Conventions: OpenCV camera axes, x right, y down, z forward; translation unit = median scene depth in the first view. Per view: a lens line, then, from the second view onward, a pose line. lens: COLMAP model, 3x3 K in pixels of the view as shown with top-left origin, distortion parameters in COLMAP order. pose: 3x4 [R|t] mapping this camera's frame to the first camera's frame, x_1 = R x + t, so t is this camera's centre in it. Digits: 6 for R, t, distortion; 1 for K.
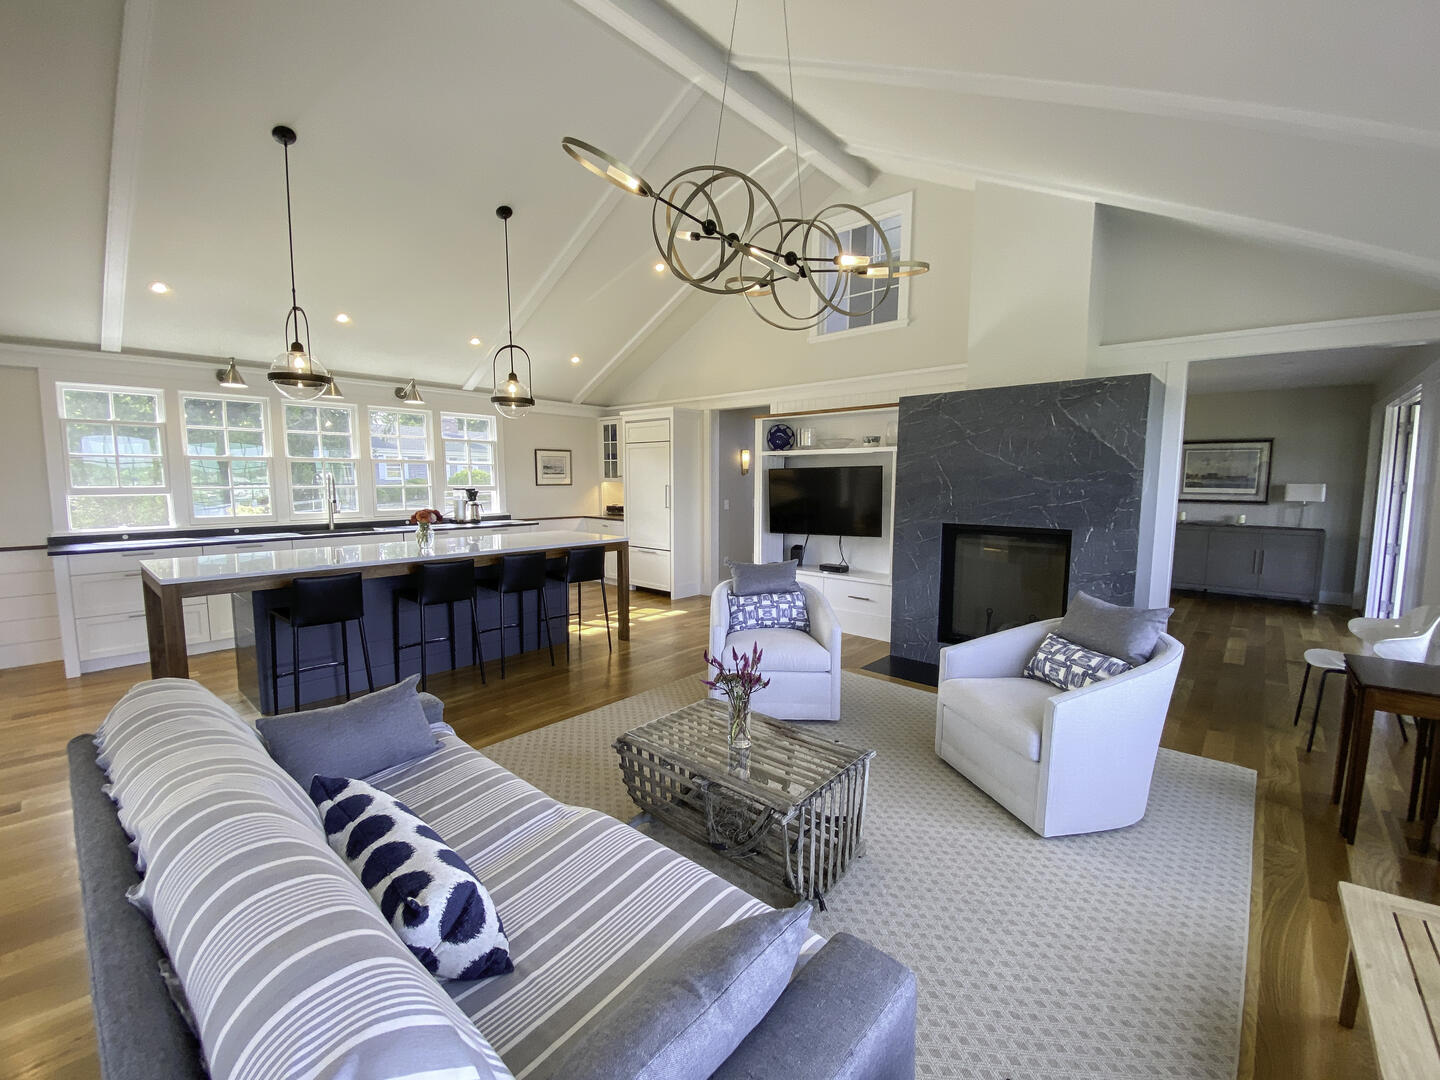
lens RADIAL K [[582.1, 0, 713.2], [0, 582.1, 536.9], [0, 0, 1]] dist [-0.001027, -0.000310]
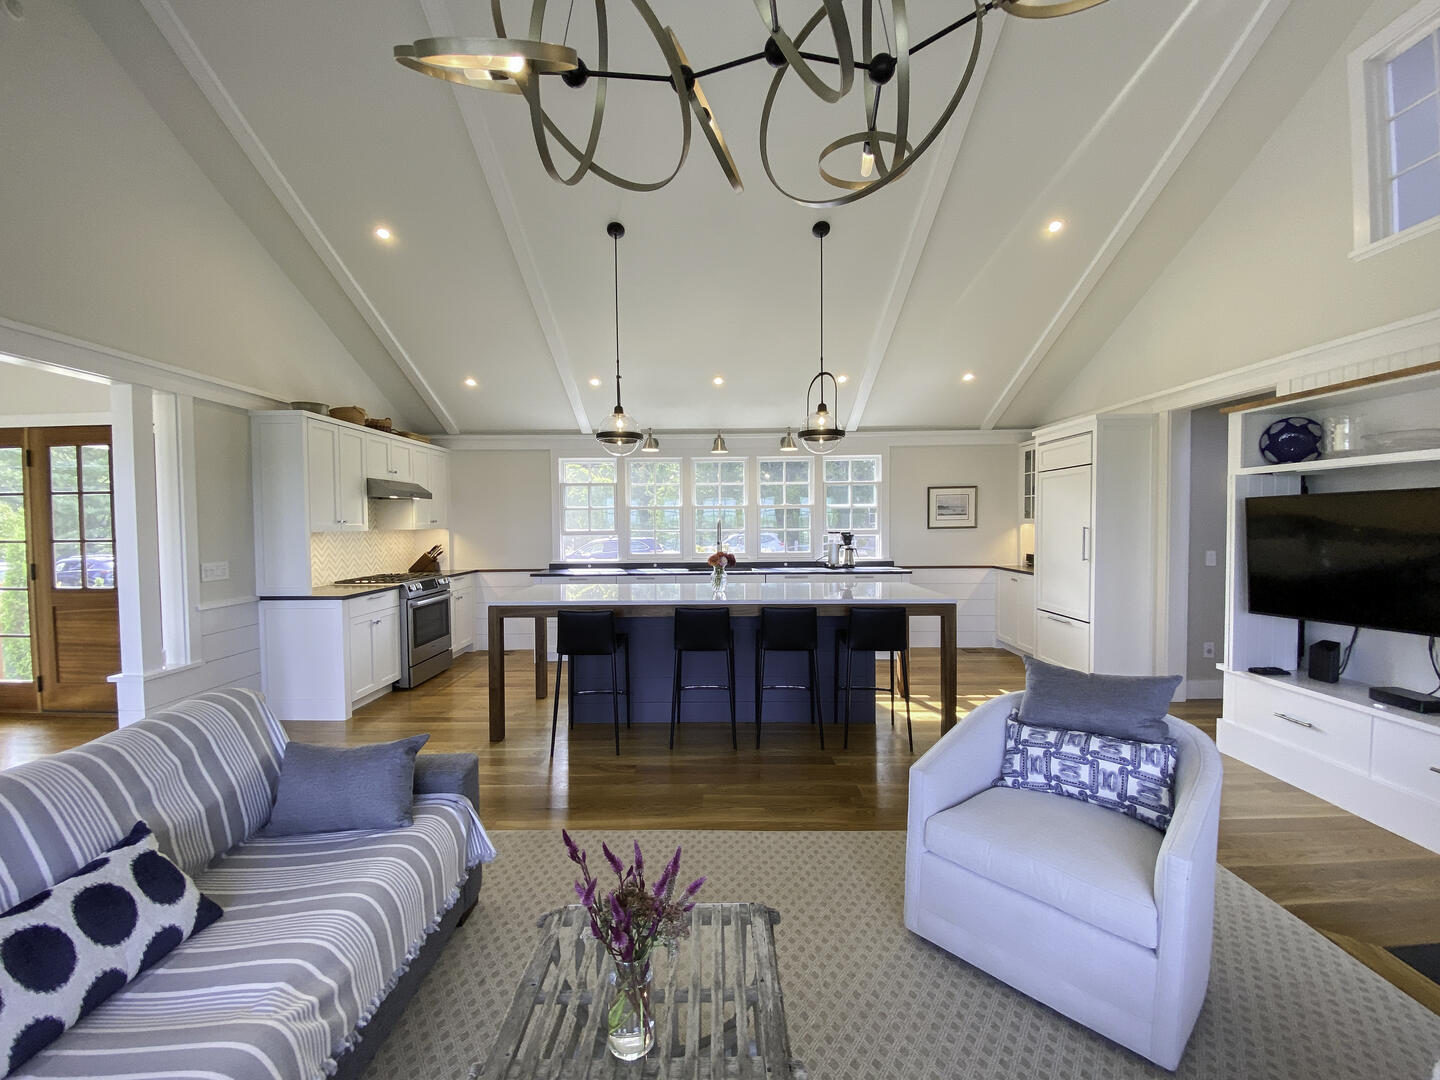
lens RADIAL K [[581.0, 0, 720.1], [0, 581.0, 520.8], [0, 0, 1]] dist [-0.011616, -0.000117]
pose [[0.650169, -0.010507, -0.759717, 0.187946], [-0.065423, 0.995416, -0.069757, -0.023987], [0.756967, 0.095057, 0.646502, 0.263940]]
